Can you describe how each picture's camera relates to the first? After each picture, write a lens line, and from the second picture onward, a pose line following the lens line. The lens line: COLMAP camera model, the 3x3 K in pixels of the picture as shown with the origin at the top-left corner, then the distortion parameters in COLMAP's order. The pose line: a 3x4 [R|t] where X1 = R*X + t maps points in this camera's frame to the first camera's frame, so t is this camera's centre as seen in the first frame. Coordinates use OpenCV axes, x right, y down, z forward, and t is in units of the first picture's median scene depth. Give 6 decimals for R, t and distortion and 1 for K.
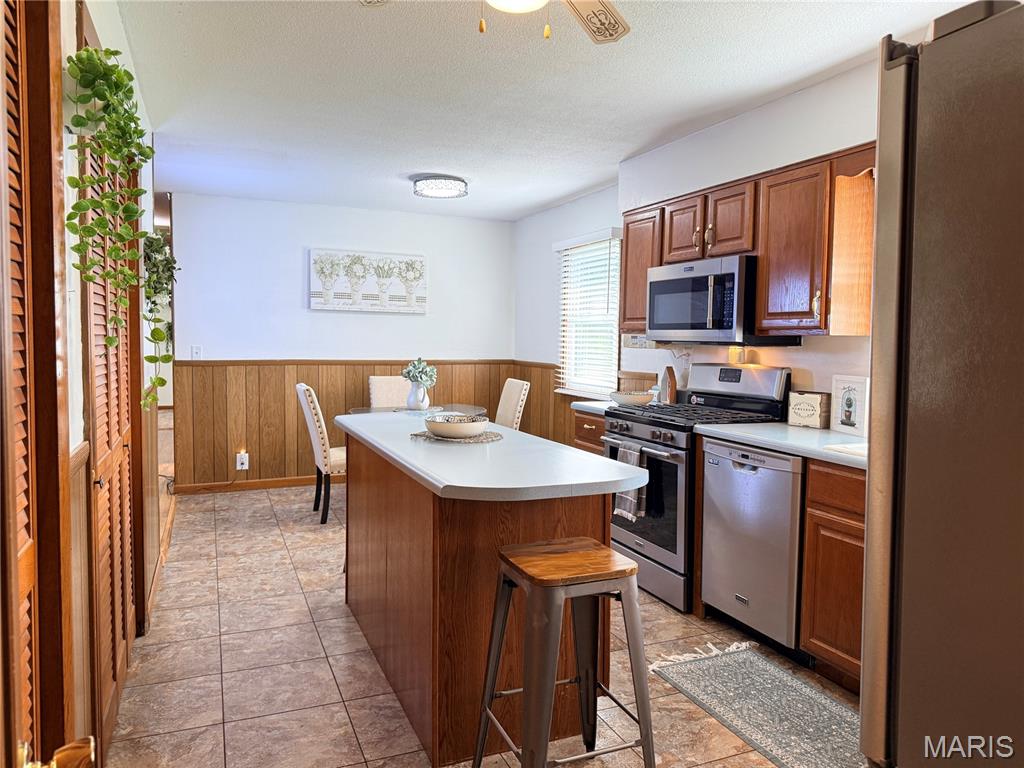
lens RADIAL K [[728.2, 0, 510.4], [0, 728.2, 382.2], [0, 0, 1]] dist [0.053090, -0.060979]
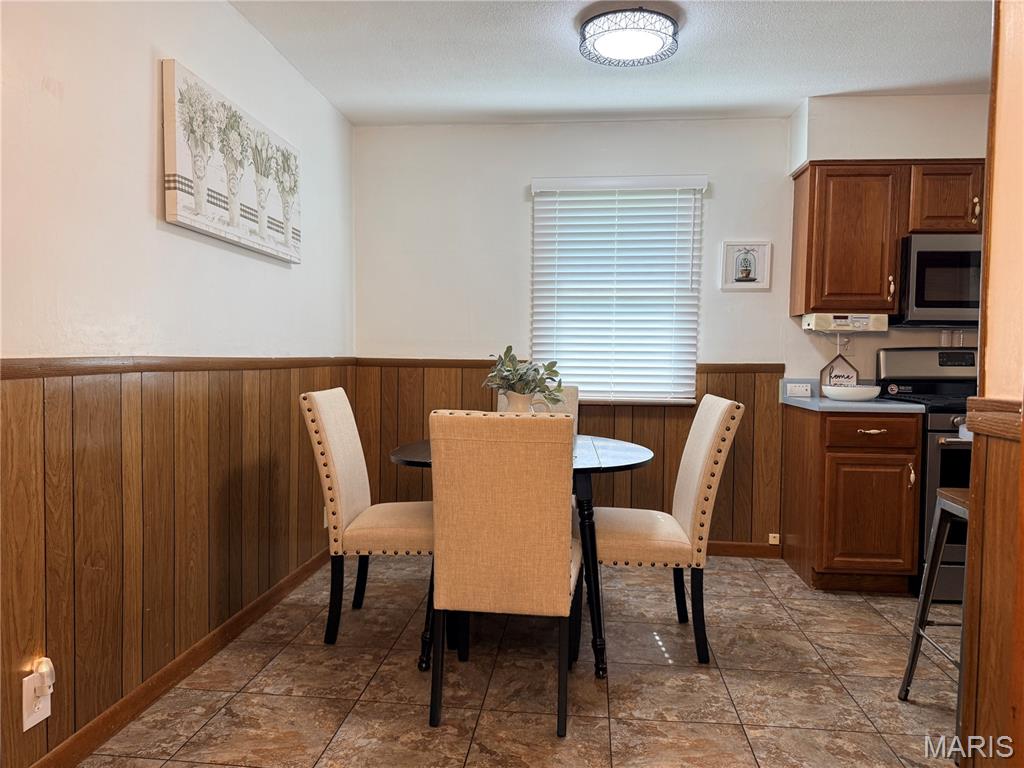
lens RADIAL K [[728.2, 0, 504.6], [0, 728.2, 385.0], [0, 0, 1]] dist [0.053090, -0.060979]
pose [[0.475405, -0.043172, 0.878707, -0.544310], [0.048937, 0.998547, 0.022584, -0.017124], [-0.878405, 0.032265, 0.476826, 0.698654]]
